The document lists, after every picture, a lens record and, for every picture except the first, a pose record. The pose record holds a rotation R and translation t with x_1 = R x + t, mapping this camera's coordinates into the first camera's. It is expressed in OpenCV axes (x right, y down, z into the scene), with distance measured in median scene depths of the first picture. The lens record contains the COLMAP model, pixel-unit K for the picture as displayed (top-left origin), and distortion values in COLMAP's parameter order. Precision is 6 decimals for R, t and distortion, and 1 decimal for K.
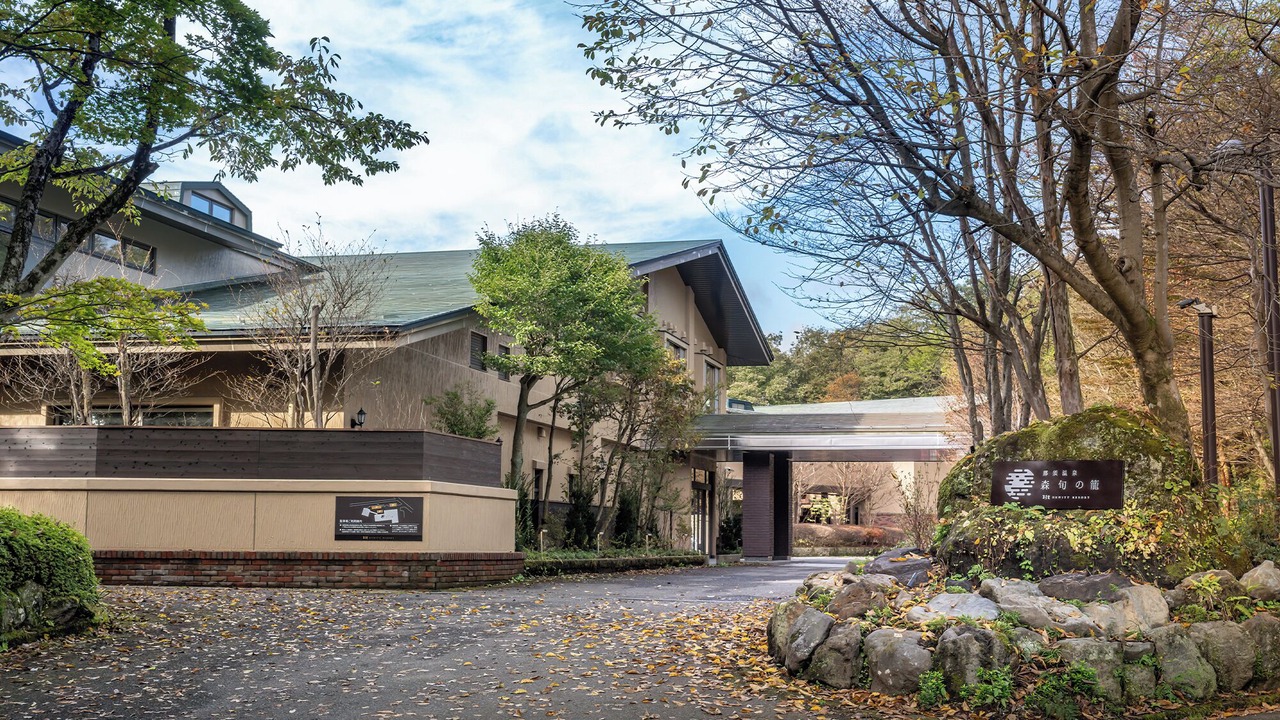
lens RADIAL K [[1504.4, 0, 638.2], [0, 1504.4, 400.3], [0, 0, 1]] dist [0.014521, -0.007783]
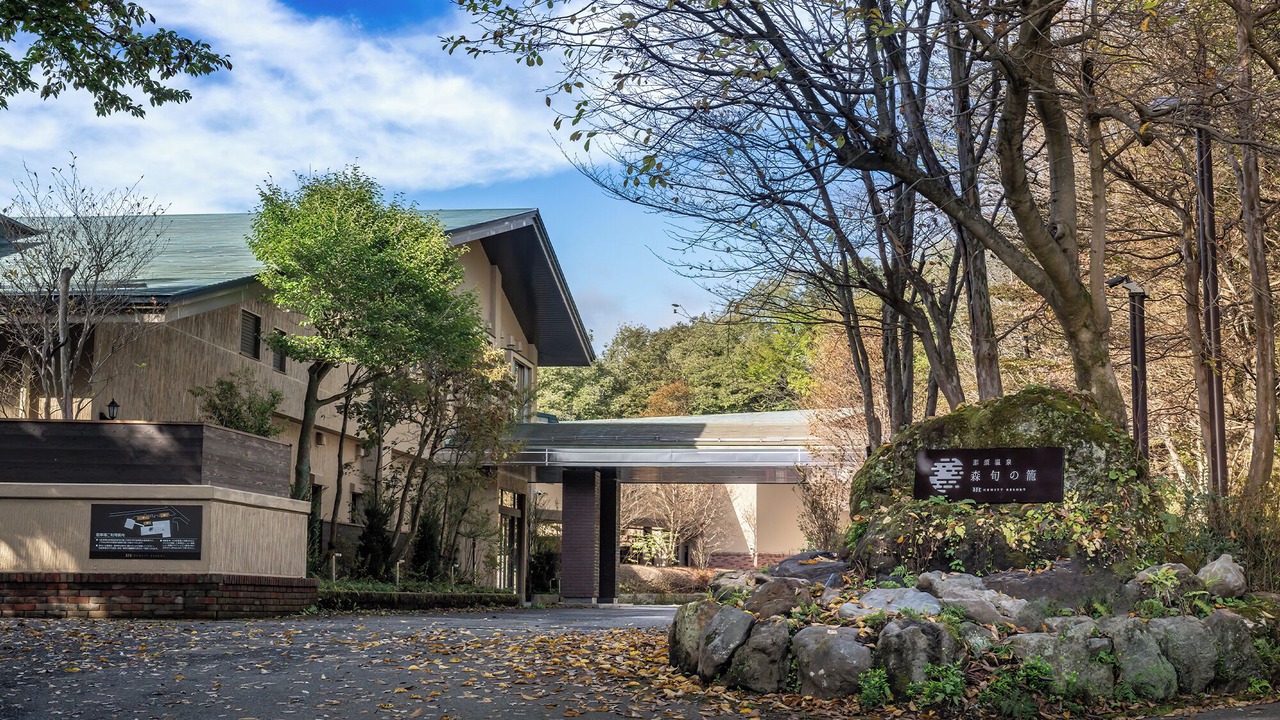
lens RADIAL K [[1883.2, 0, 638.9], [0, 1883.2, 380.3], [0, 0, 1]] dist [0.013167, 0.017522]
pose [[0.992225, 0.013810, 0.123692, -0.042037], [-0.011347, 0.999724, -0.020593, 0.017609], [-0.123943, 0.019029, 0.992107, -0.044961]]
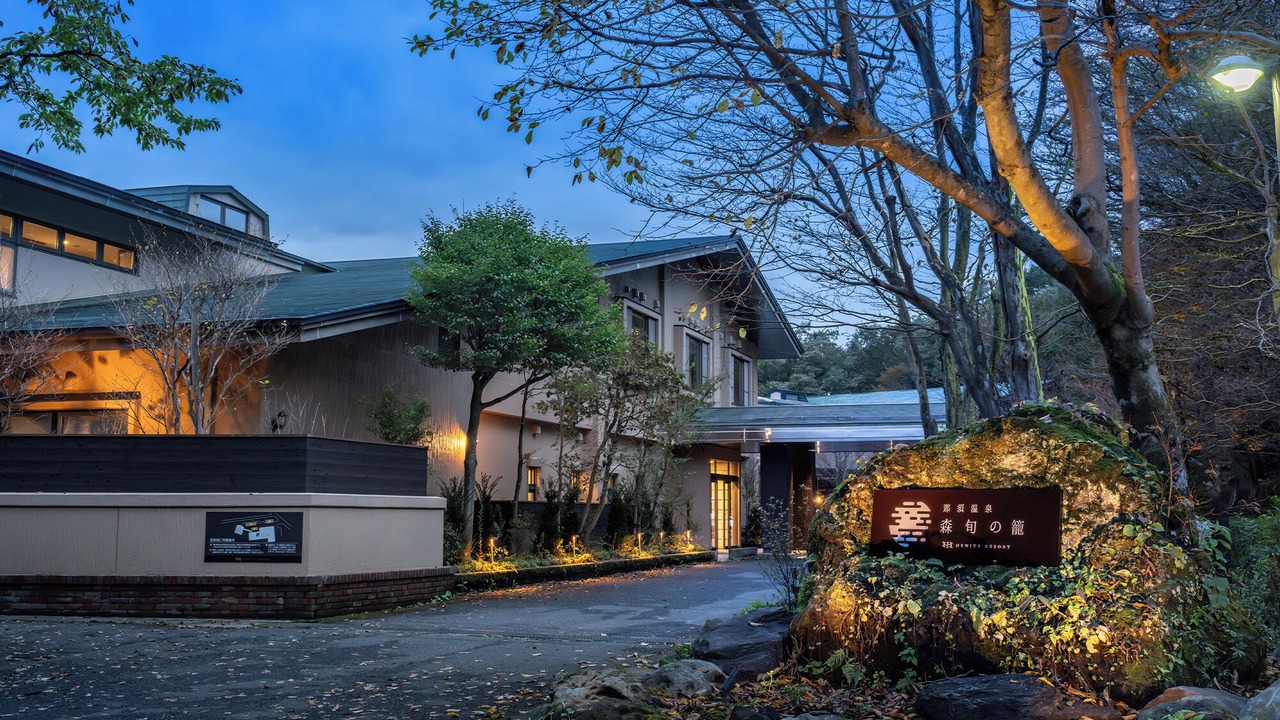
lens RADIAL K [[1325.0, 0, 640.0], [0, 1325.0, 360.0], [0, 0, 1]] dist [0.002069, 0.000022]
pose [[0.997859, -0.014606, -0.063754, 0.120554], [0.013062, 0.999613, -0.024572, -0.003066], [0.064089, 0.023687, 0.997663, 0.281918]]
